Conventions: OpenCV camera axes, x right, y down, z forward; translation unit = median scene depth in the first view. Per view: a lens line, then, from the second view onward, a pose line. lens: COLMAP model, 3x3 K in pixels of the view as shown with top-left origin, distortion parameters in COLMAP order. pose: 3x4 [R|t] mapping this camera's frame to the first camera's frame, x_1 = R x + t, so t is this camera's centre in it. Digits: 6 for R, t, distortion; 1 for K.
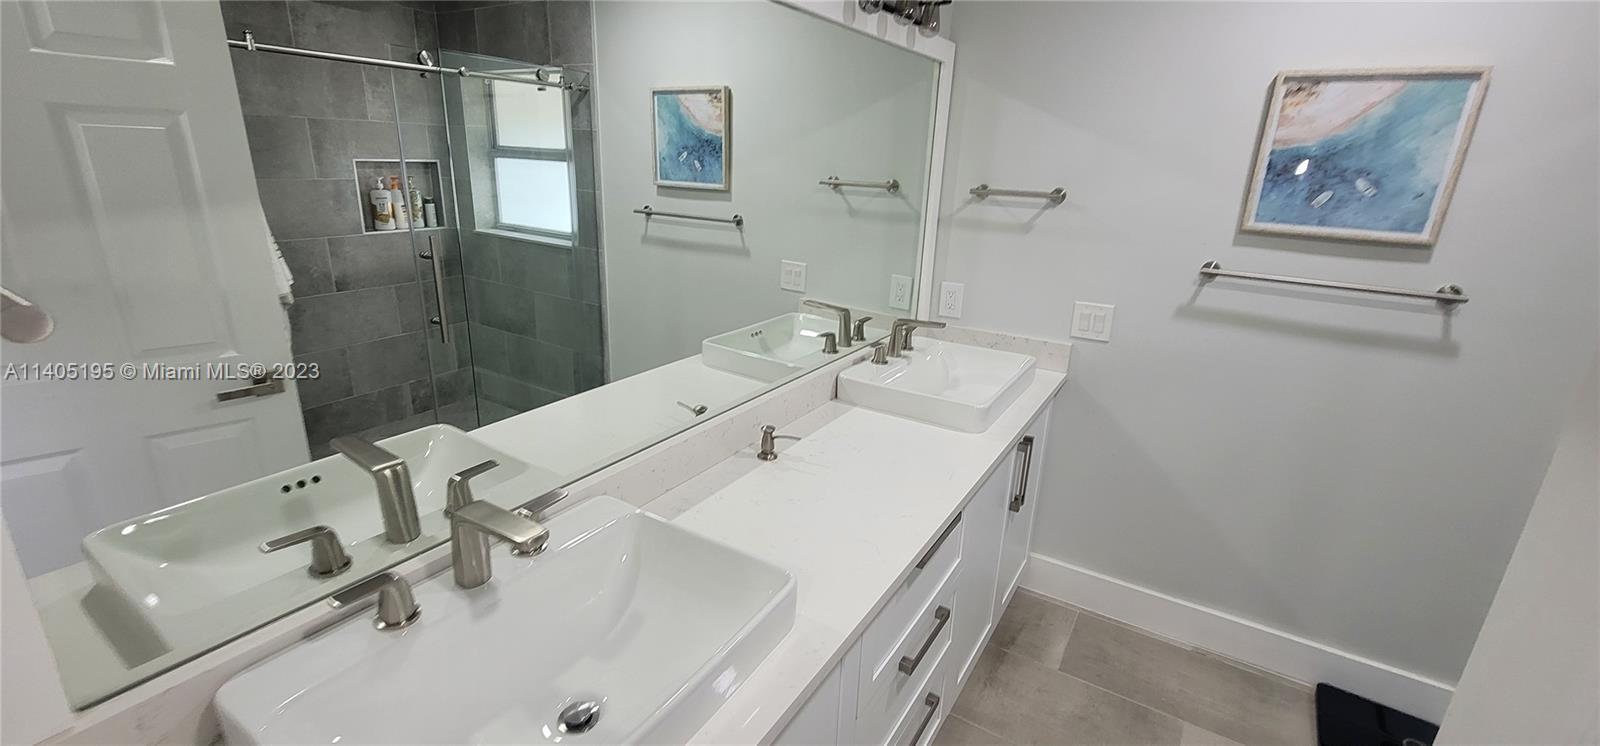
lens RADIAL K [[655.0, 0, 806.4], [0, 655.0, 363.0], [0, 0, 1]] dist [-0.002664, 0.006269]
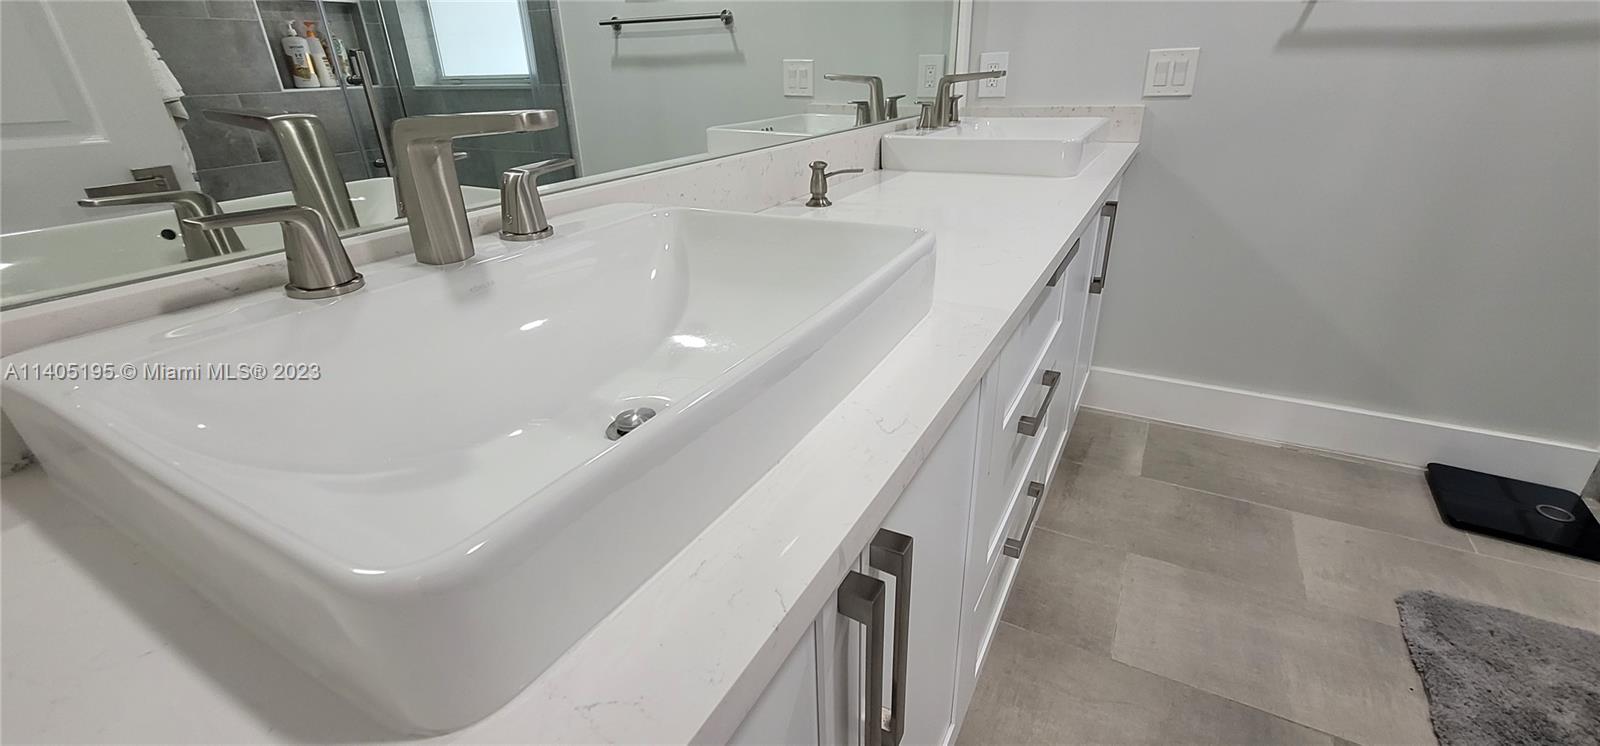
lens RADIAL K [[655.0, 0, 806.4], [0, 655.0, 363.0], [0, 0, 1]] dist [-0.002664, 0.006269]
pose [[0.996590, -0.078156, 0.026458, -0.075451], [0.074347, 0.989628, 0.122919, 0.160920], [-0.035791, -0.120533, 0.992064, 0.140136]]
